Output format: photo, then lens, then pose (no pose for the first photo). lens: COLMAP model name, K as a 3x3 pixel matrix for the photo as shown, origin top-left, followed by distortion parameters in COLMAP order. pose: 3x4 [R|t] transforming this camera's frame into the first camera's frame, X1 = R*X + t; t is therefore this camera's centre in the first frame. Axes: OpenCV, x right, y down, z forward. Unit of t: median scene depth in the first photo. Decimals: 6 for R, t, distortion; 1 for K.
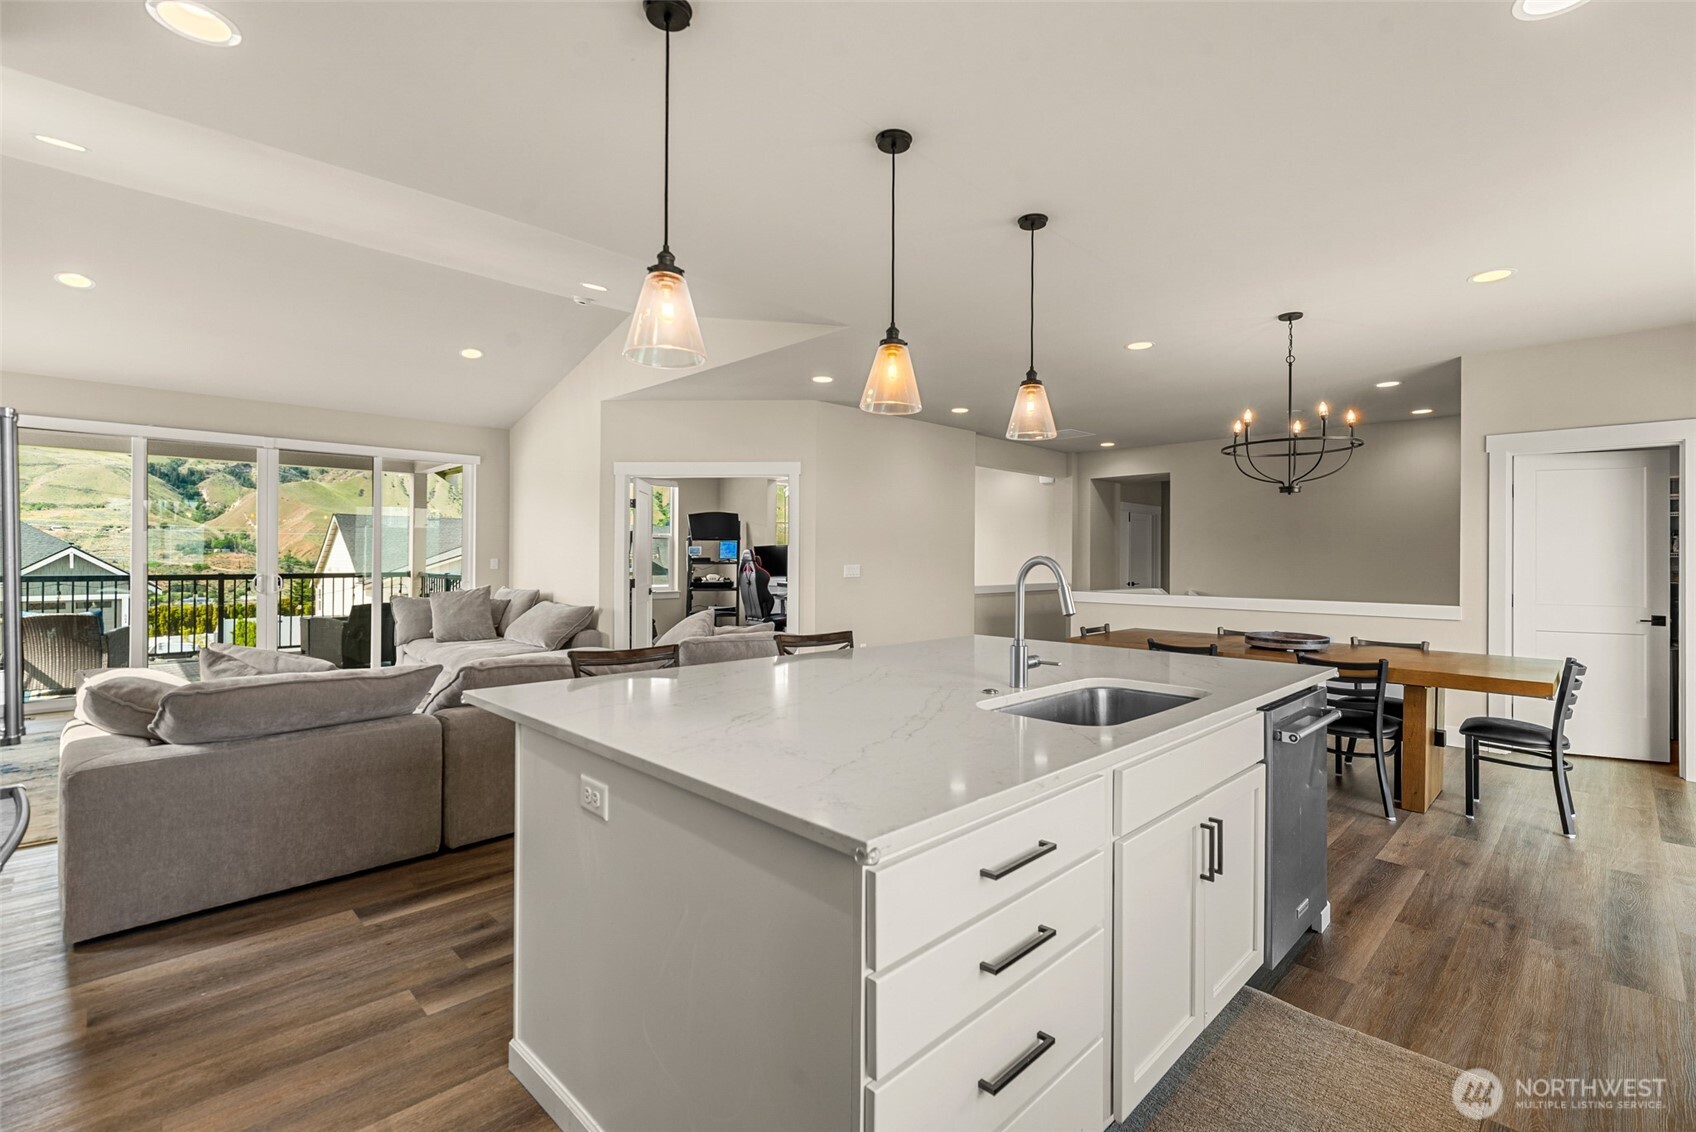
lens RADIAL K [[770.4, 0, 859.3], [0, 770.4, 557.4], [0, 0, 1]] dist [-0.005377, -0.000058]
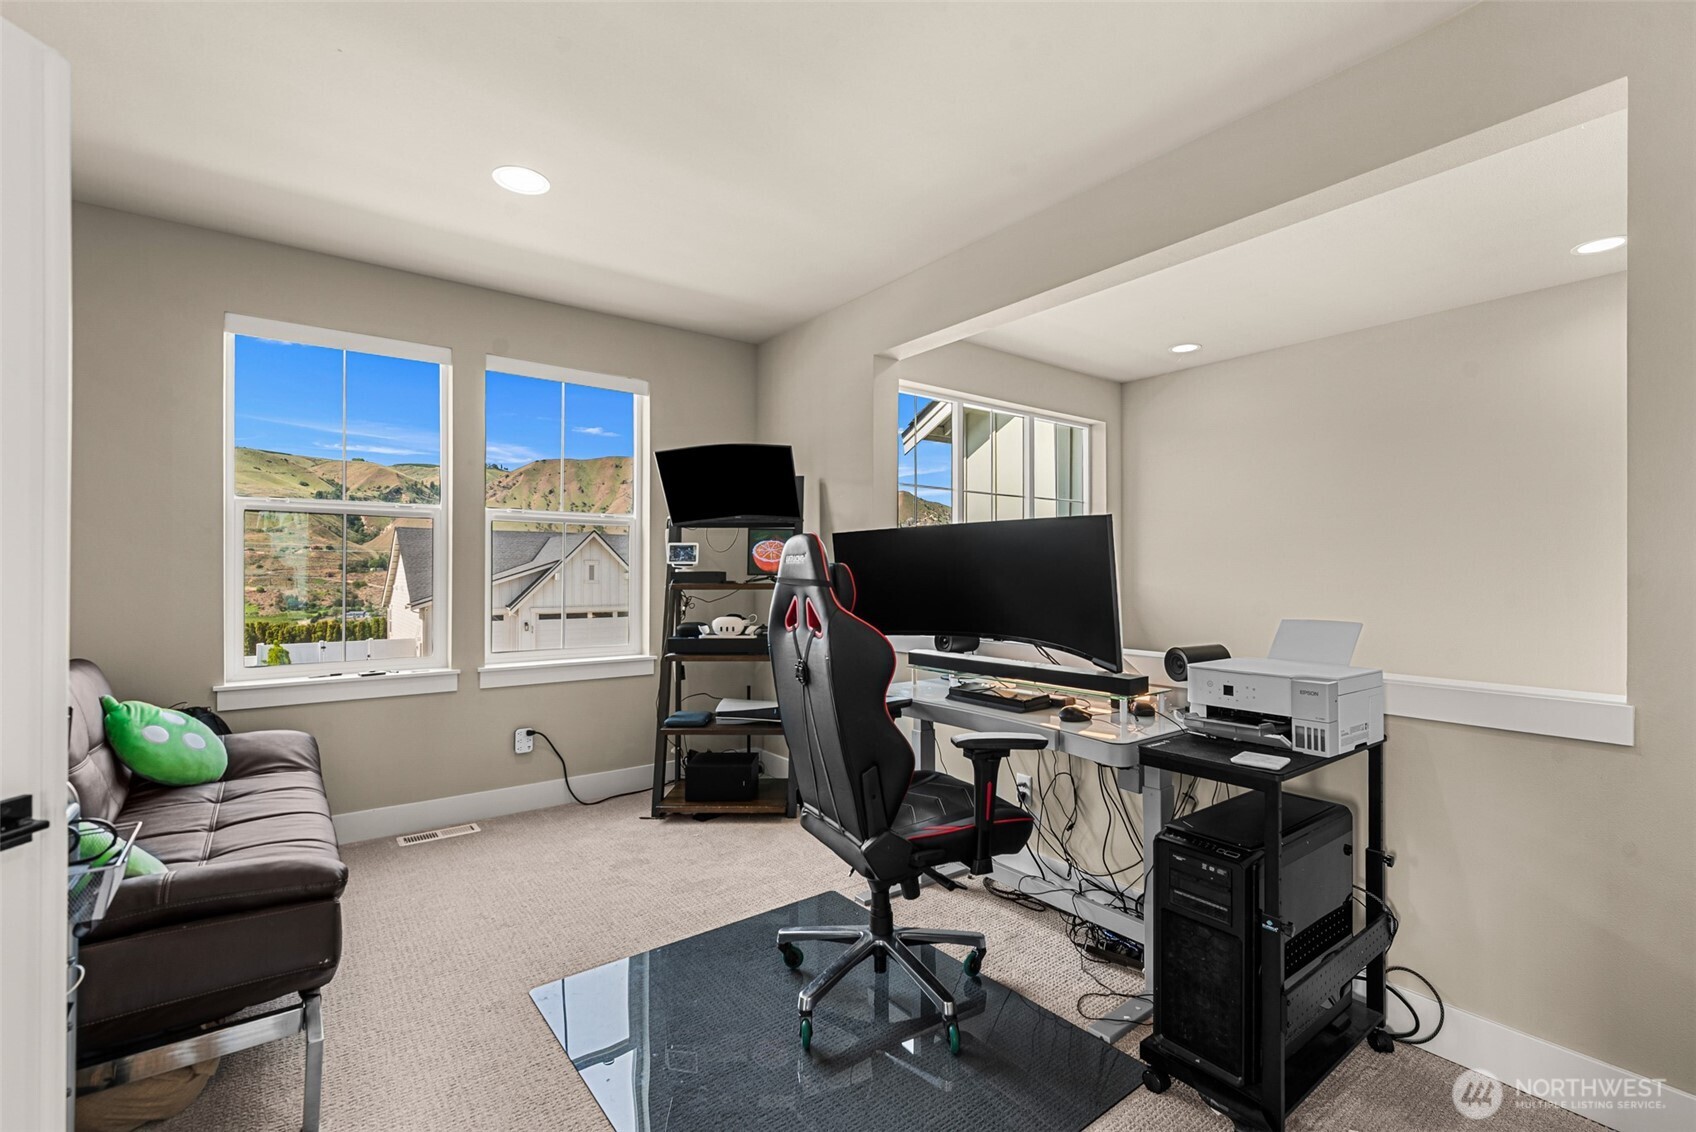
lens RADIAL K [[741.8, 0, 851.3], [0, 741.8, 571.1], [0, 0, 1]] dist [0.008129, -0.001206]
pose [[0.990246, -0.005365, -0.139230, -0.032145], [0.005046, 0.999984, -0.002645, 0.000455], [0.139242, 0.001917, 0.990257, 0.256676]]
